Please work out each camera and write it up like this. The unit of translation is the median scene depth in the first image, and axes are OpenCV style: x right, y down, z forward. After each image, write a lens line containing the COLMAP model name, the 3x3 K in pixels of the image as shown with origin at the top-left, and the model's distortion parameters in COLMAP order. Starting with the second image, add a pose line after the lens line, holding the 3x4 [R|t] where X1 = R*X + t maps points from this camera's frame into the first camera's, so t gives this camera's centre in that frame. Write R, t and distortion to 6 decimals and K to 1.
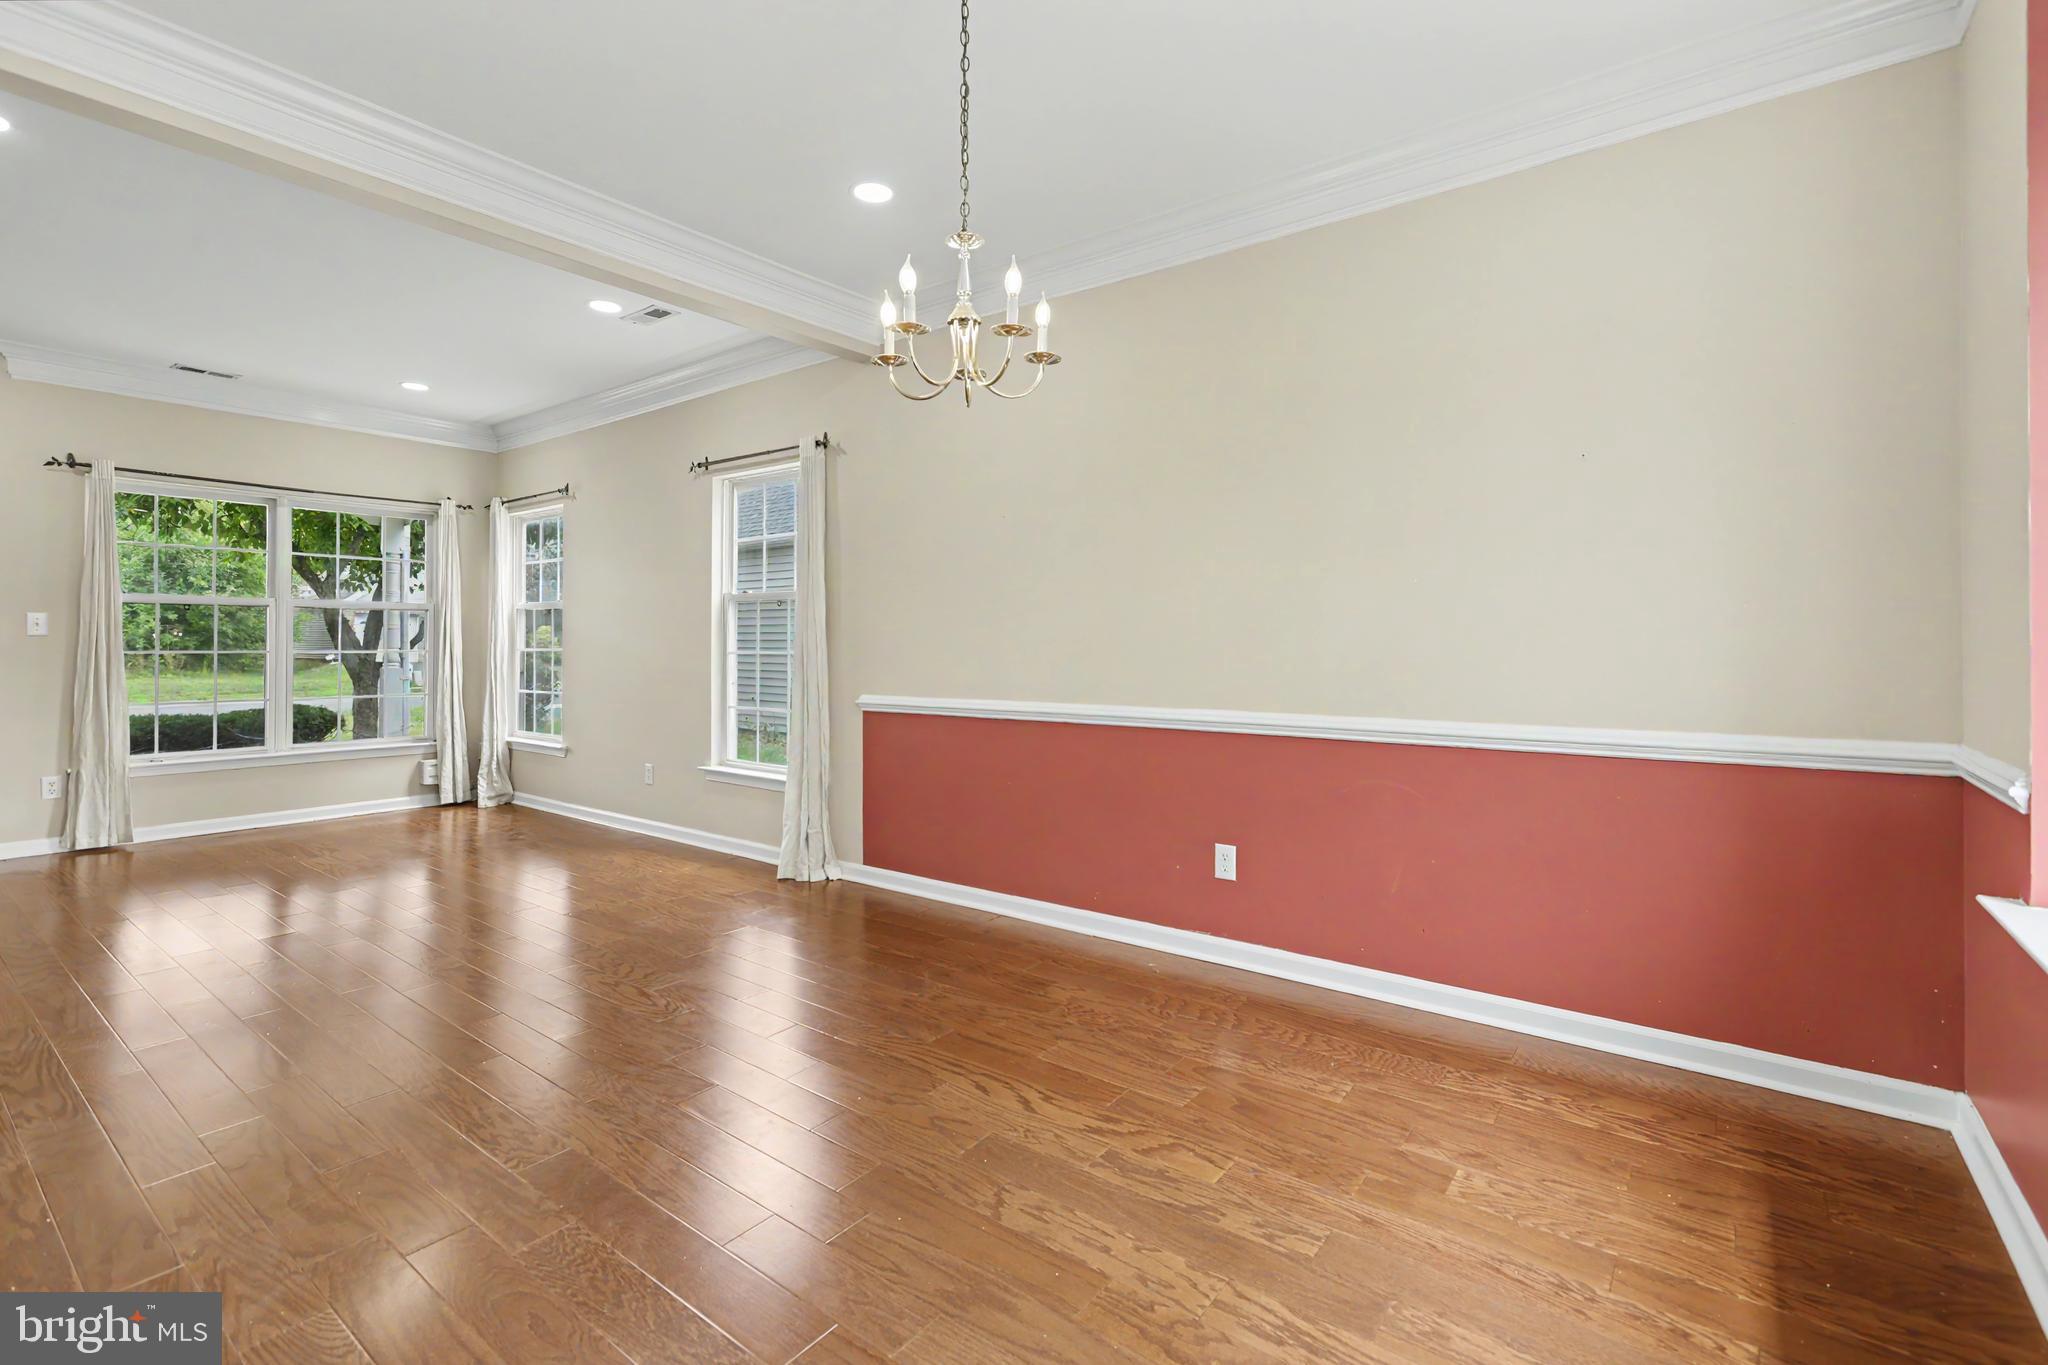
lens RADIAL K [[928.6, 0, 1016.4], [0, 928.6, 633.4], [0, 0, 1]] dist [-0.001501, 0.001521]
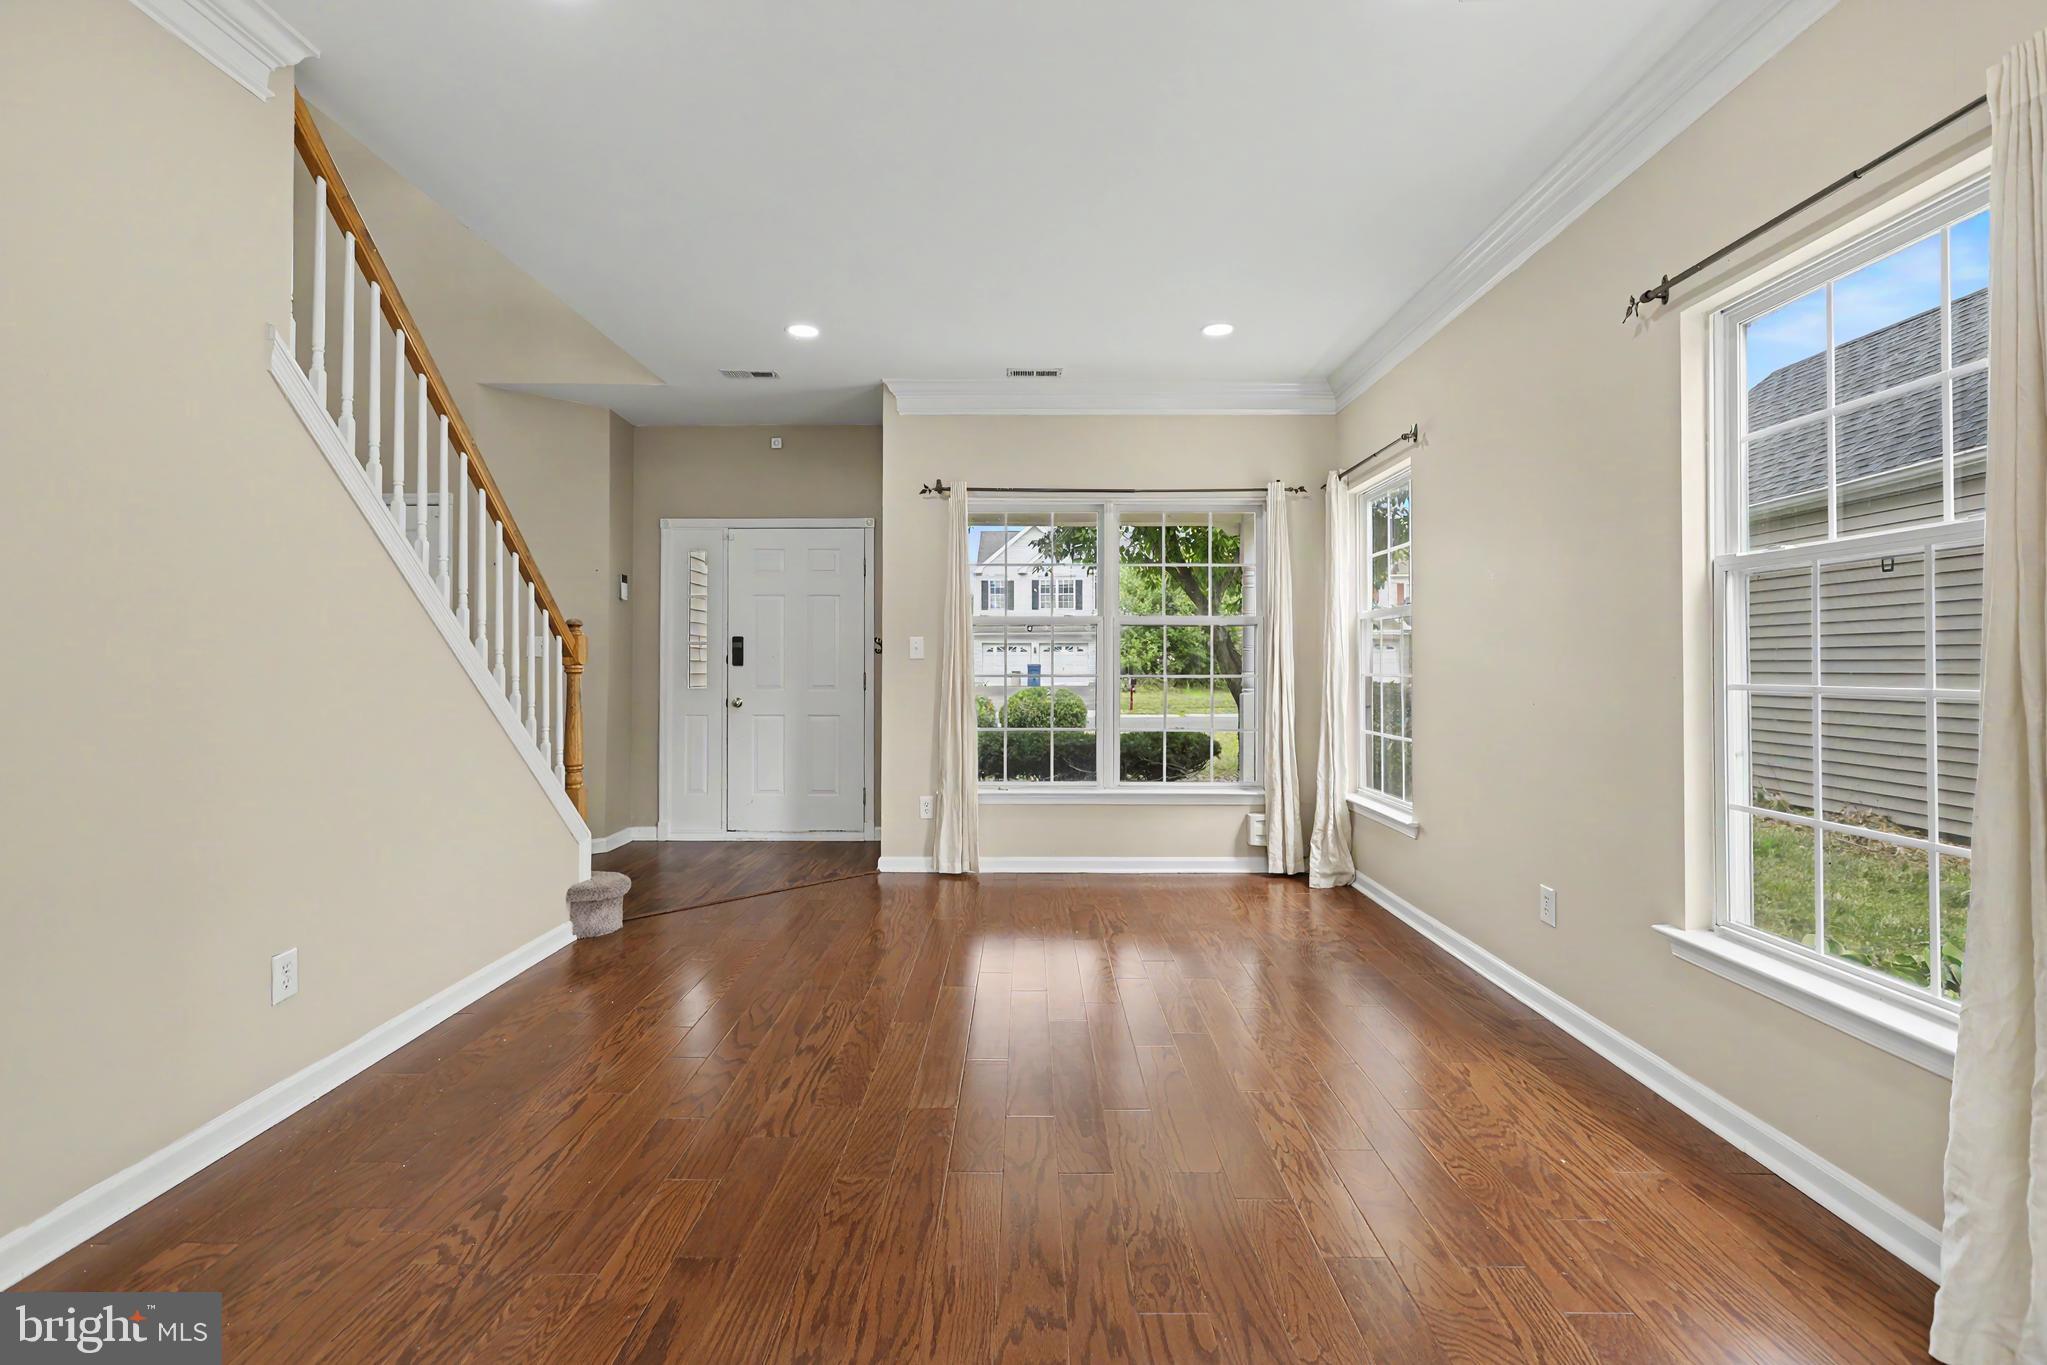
lens RADIAL K [[928.1, 0, 1018.0], [0, 928.1, 659.0], [0, 0, 1]] dist [-0.001501, 0.001521]
pose [[0.609022, -0.006391, -0.793128, -0.129566], [0.007779, 0.999968, -0.002084, 0.004225], [0.793115, -0.004901, 0.609052, 0.360596]]
